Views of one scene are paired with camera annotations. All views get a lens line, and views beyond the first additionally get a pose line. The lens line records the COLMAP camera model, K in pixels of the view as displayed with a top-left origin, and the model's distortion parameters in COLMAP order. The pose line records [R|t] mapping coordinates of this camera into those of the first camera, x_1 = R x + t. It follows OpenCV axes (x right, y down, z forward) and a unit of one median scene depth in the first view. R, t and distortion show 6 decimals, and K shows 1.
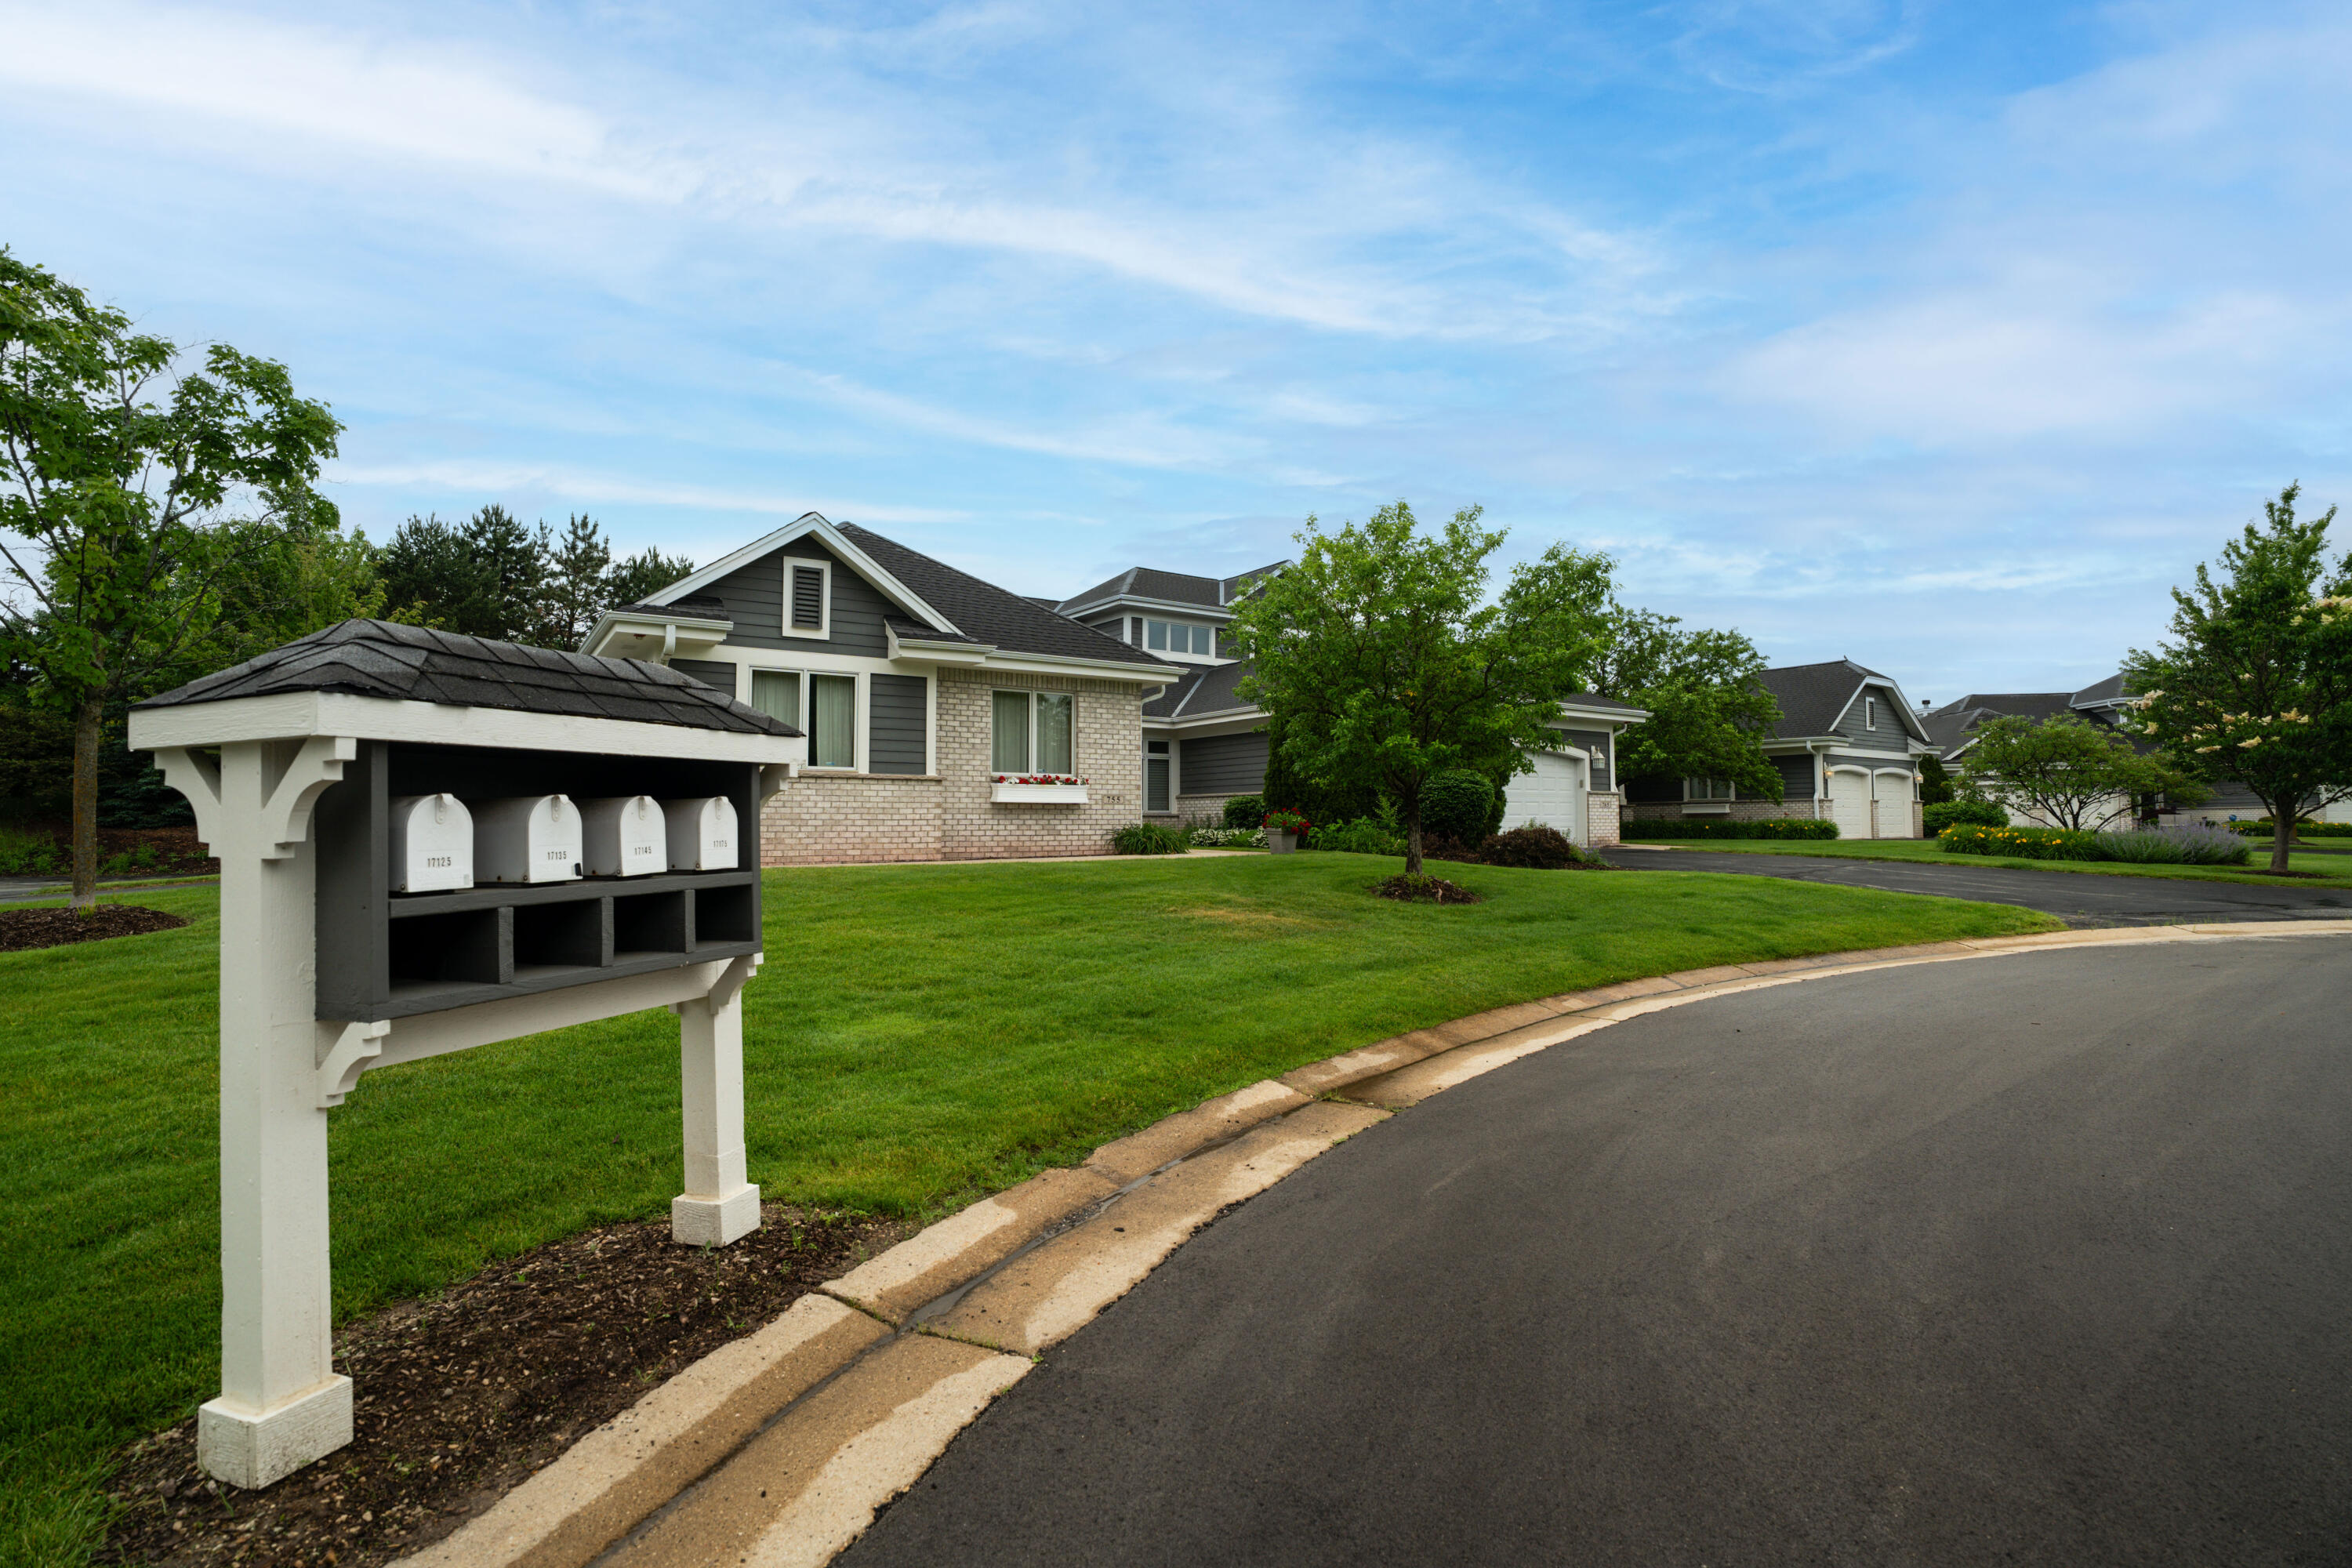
lens RADIAL K [[1084.9, 0, 1176.0], [0, 1084.9, 784.0], [0, 0, 1]] dist [-0.073936, 0.000083]
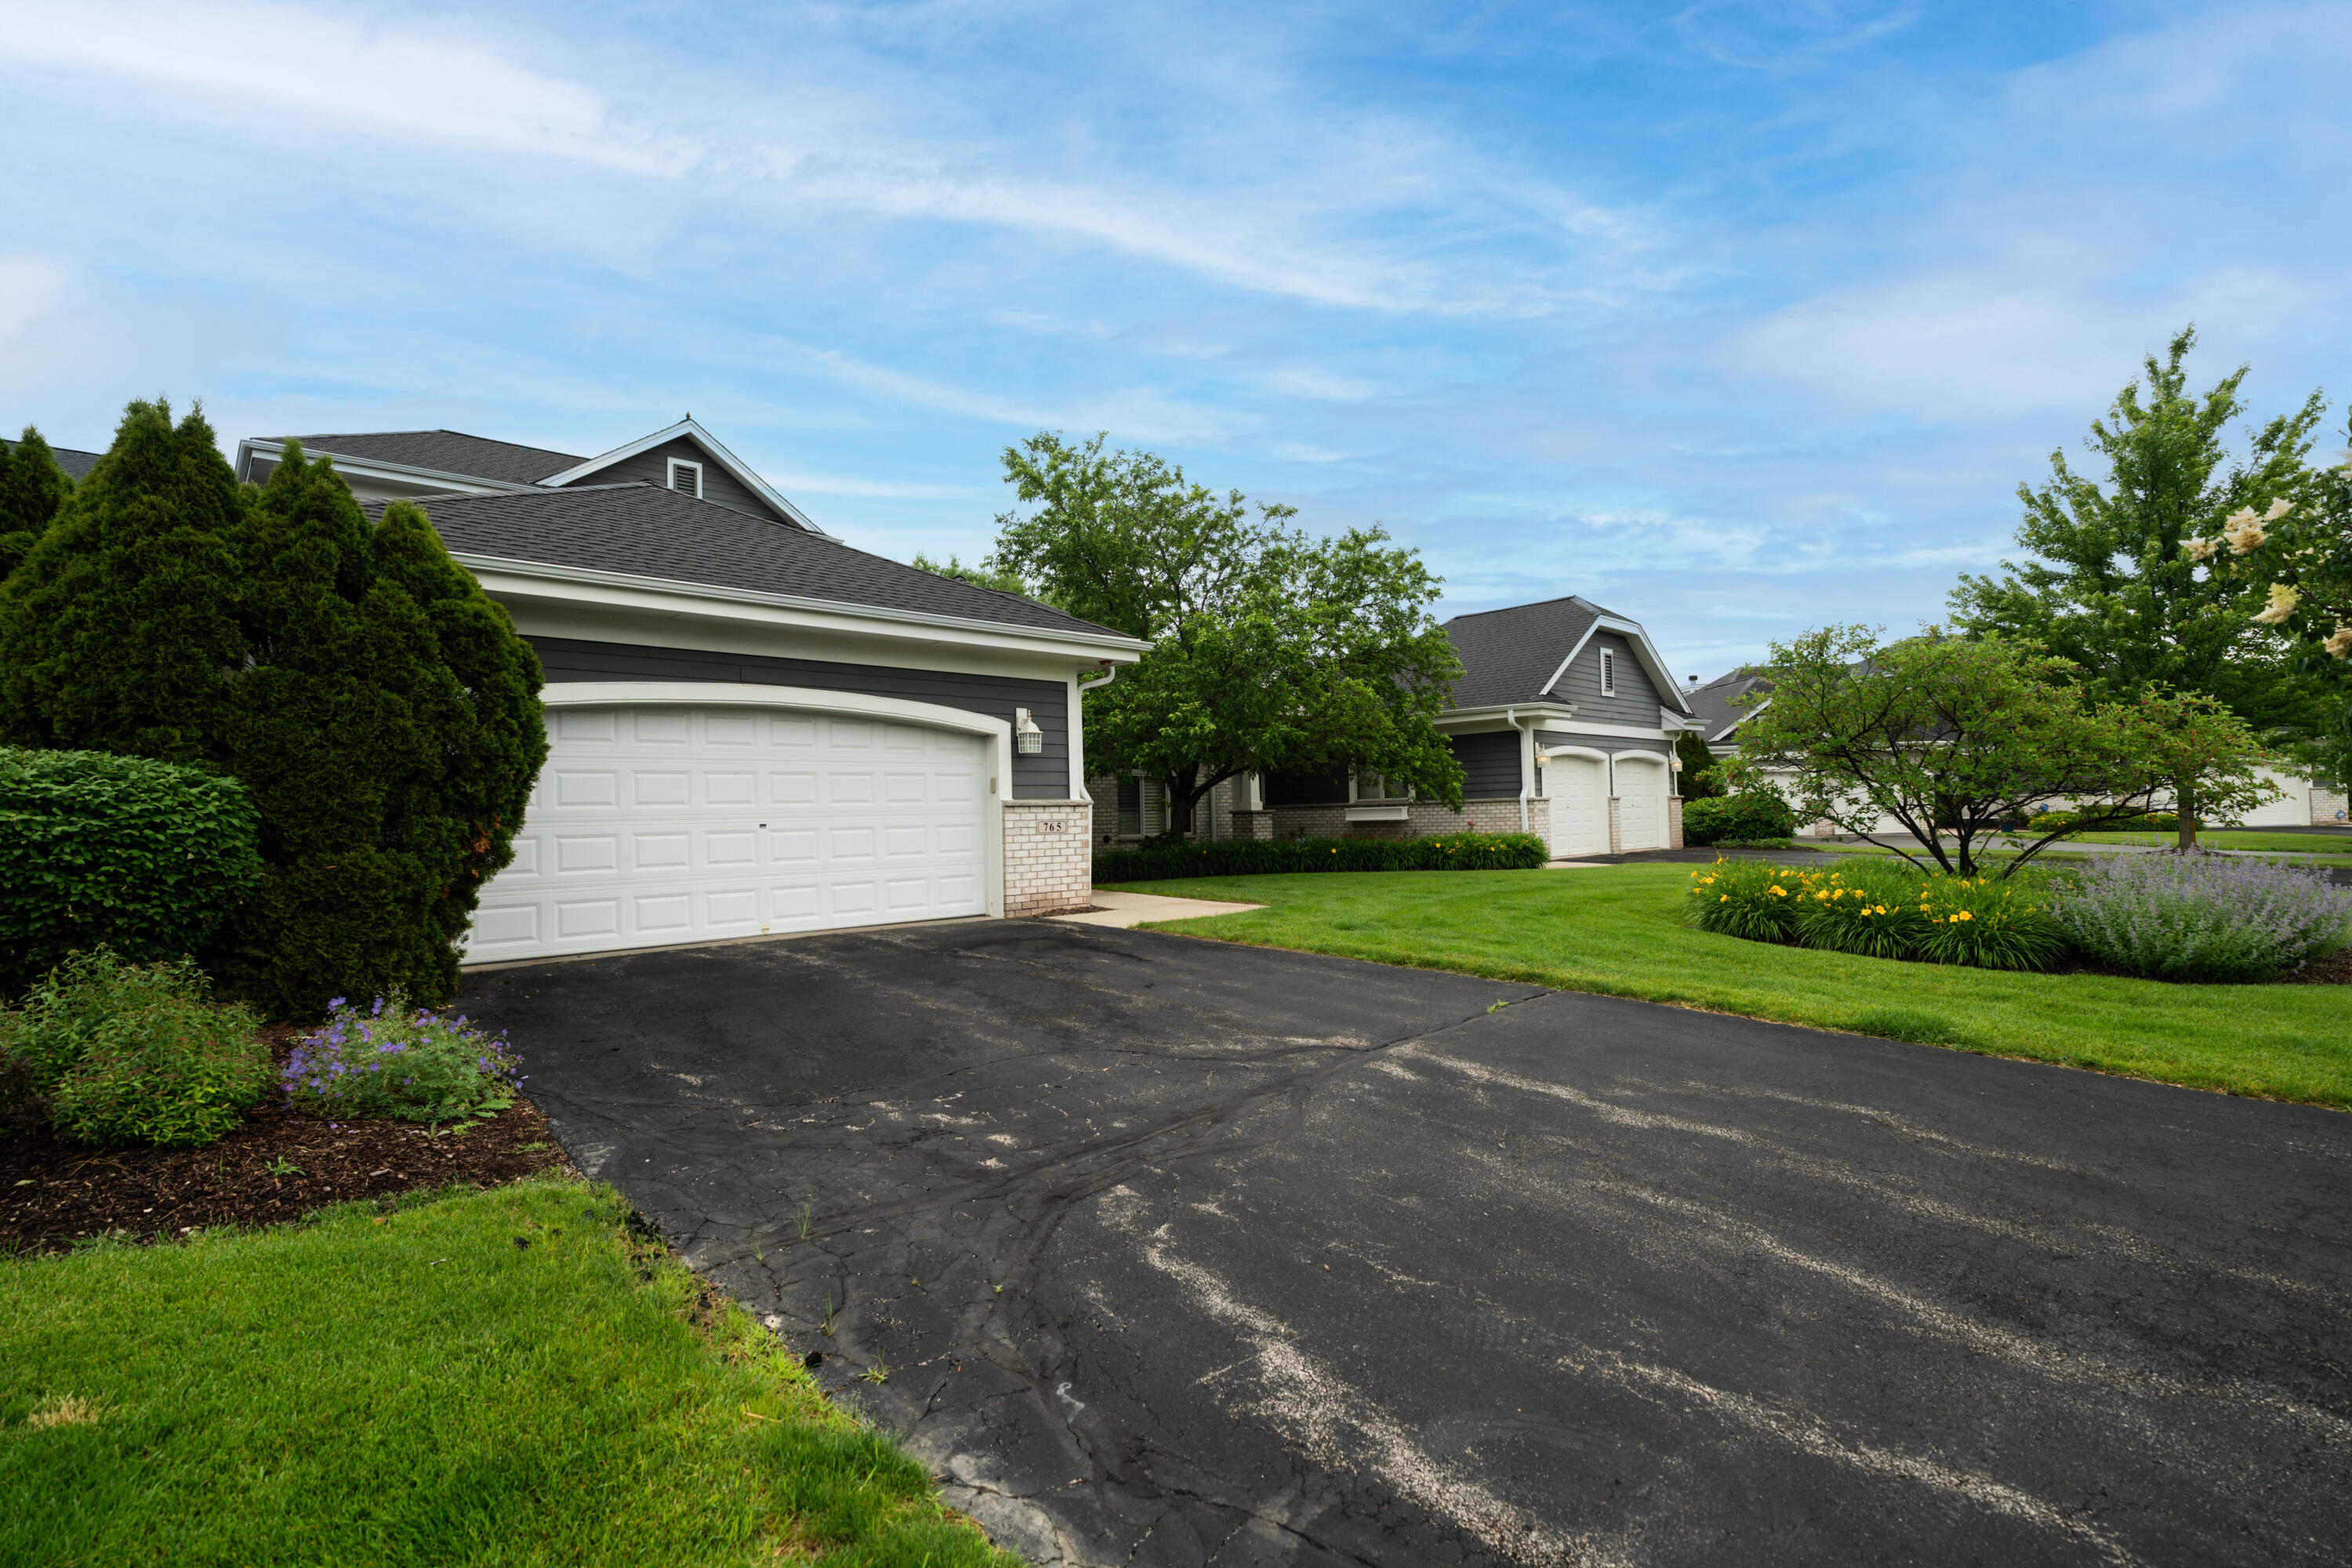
lens RADIAL K [[1084.9, 0, 1176.0], [0, 1084.9, 784.0], [0, 0, 1]] dist [-0.073936, 0.000083]
pose [[0.986230, -0.017684, 0.164433, 0.284962], [0.017206, 0.999843, 0.004330, -0.001477], [-0.164484, -0.001441, 0.986379, 0.378350]]
